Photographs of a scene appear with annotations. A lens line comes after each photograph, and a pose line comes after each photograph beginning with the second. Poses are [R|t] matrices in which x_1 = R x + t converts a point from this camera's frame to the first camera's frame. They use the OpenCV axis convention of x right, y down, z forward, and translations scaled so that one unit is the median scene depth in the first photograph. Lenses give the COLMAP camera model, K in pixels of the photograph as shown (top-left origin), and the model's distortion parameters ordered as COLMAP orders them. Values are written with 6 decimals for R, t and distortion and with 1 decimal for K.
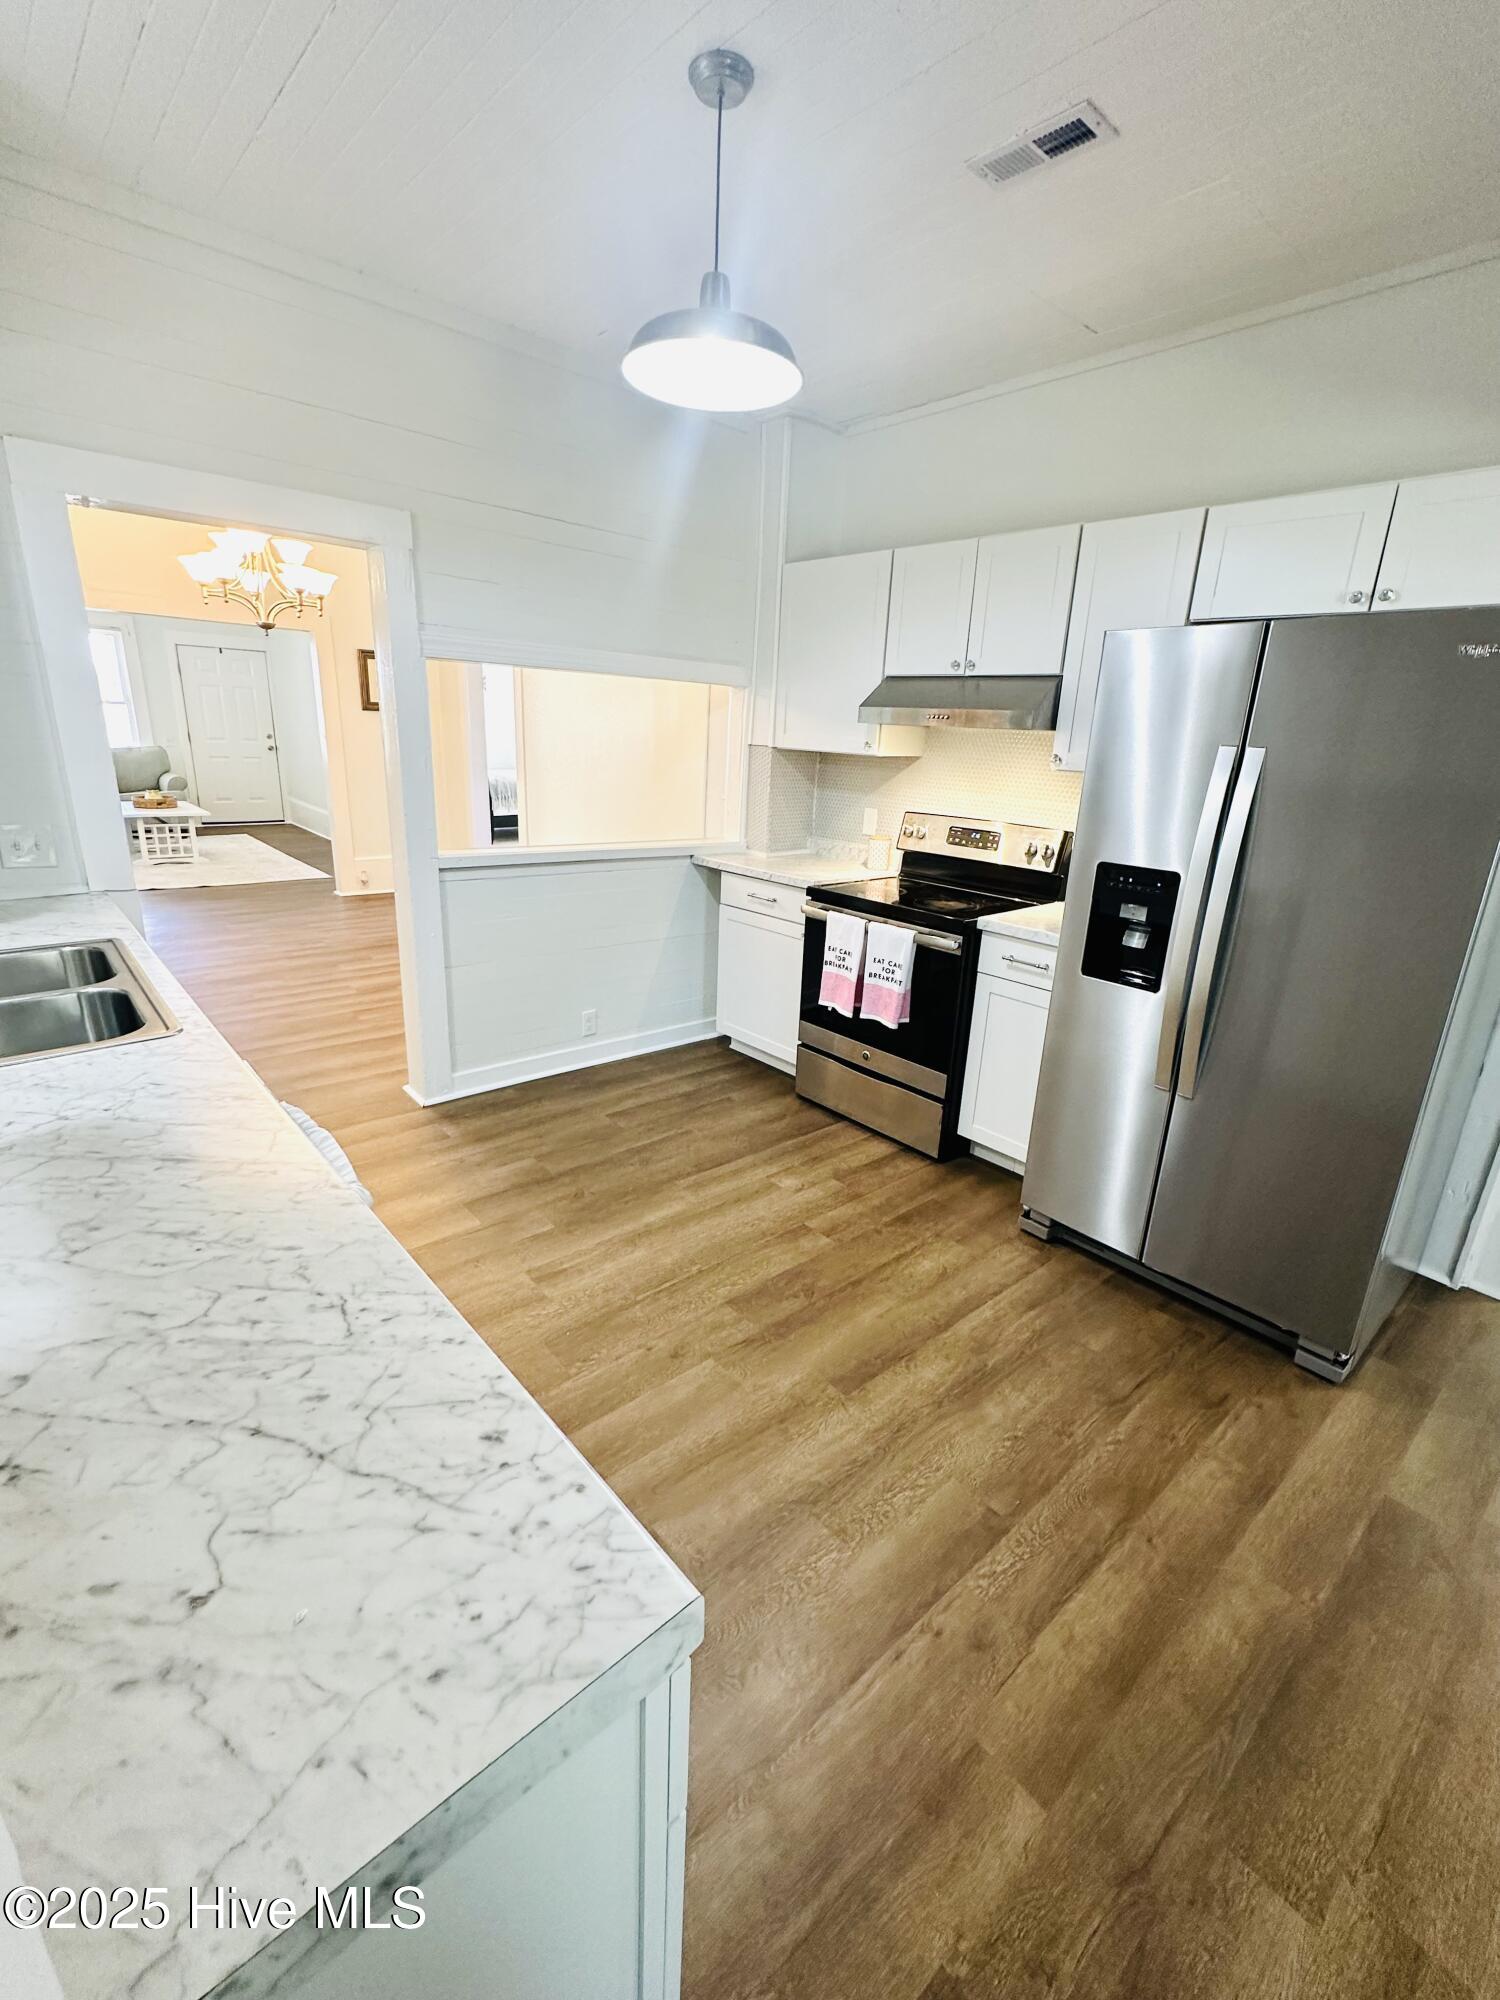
lens RADIAL K [[862.8, 0, 750.0], [0, 862.8, 1000.0], [0, 0, 1]] dist [0.010163, -0.000344]
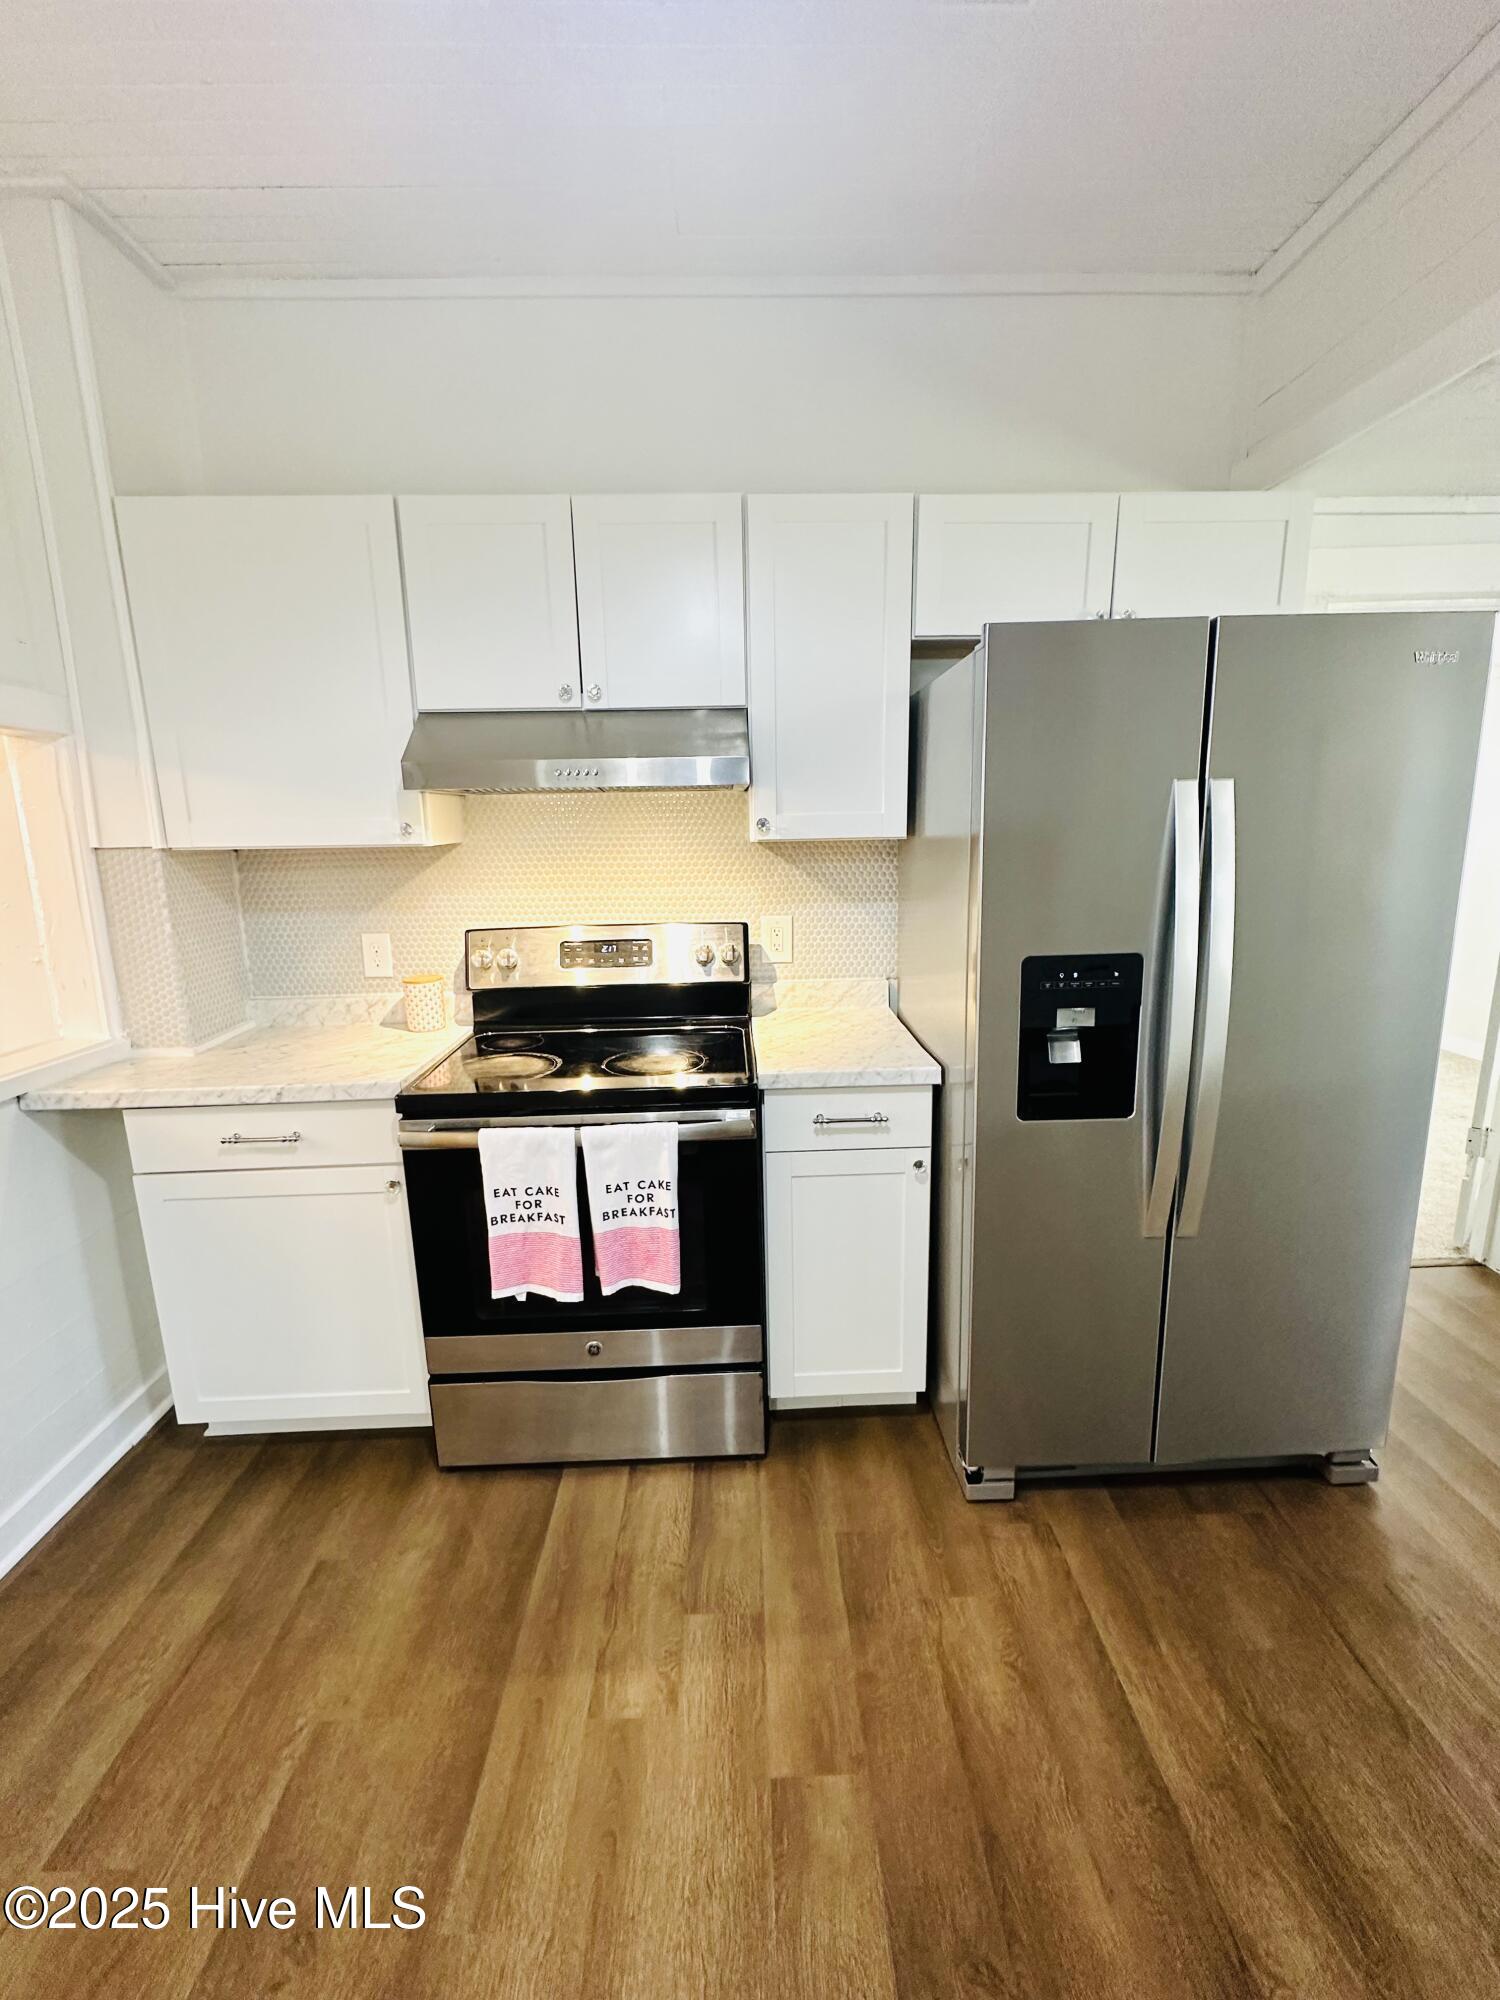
lens RADIAL K [[862.8, 0, 750.0], [0, 862.8, 1000.0], [0, 0, 1]] dist [0.010163, -0.000344]
pose [[0.643554, -0.208137, 0.736558, -0.178461], [0.278333, 0.960073, 0.028110, -0.147594], [-0.713000, 0.186919, 0.675790, 0.500334]]
